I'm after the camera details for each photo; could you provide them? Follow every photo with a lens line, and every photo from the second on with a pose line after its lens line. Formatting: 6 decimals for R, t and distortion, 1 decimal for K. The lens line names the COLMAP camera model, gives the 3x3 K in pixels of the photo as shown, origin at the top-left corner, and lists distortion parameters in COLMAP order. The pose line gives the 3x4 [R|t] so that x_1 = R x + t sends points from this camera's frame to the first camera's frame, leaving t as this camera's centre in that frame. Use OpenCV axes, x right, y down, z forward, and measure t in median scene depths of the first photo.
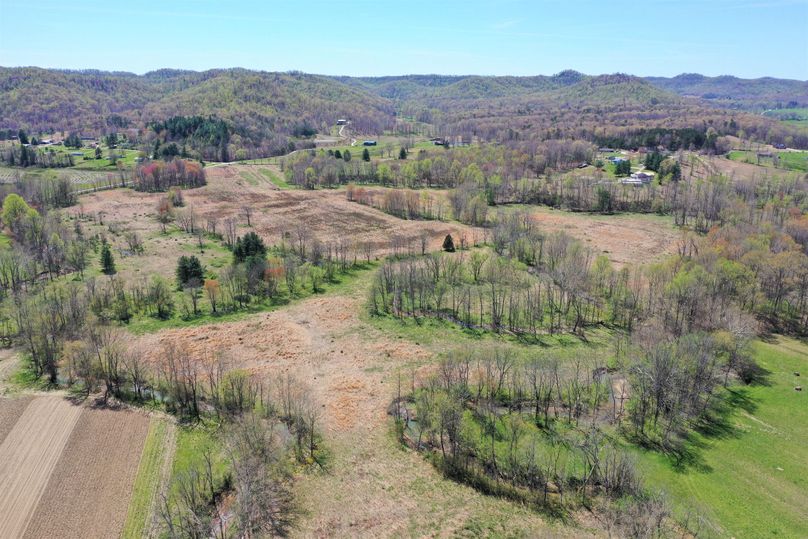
lens RADIAL K [[648.4, 0, 404.0], [0, 648.4, 269.5], [0, 0, 1]] dist [0.012376, 0.007591]
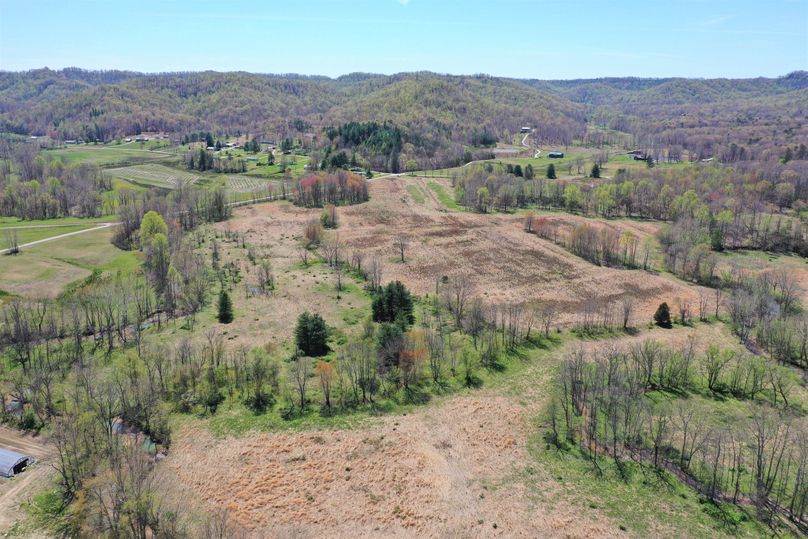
lens RADIAL K [[648.4, 0, 404.0], [0, 648.4, 269.5], [0, 0, 1]] dist [0.012376, 0.007591]
pose [[0.962205, 0.076507, -0.261360, -0.016355], [-0.077579, 0.996967, 0.006228, -0.052330], [0.261044, 0.014284, 0.965221, 0.170475]]
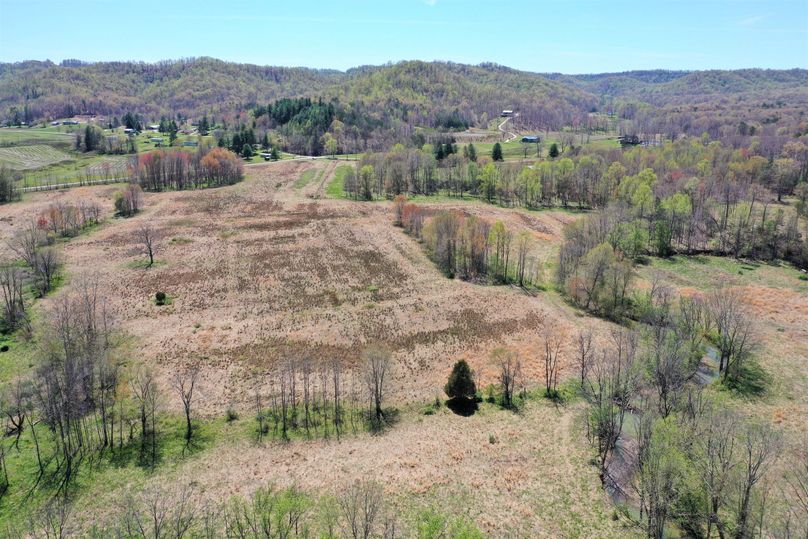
lens RADIAL K [[648.4, 0, 404.0], [0, 648.4, 269.5], [0, 0, 1]] dist [0.012376, 0.007591]
pose [[0.945842, 0.089928, -0.311923, 0.103840], [-0.092023, 0.995725, 0.008030, -0.073937], [0.311311, 0.021109, 0.950073, 0.476017]]
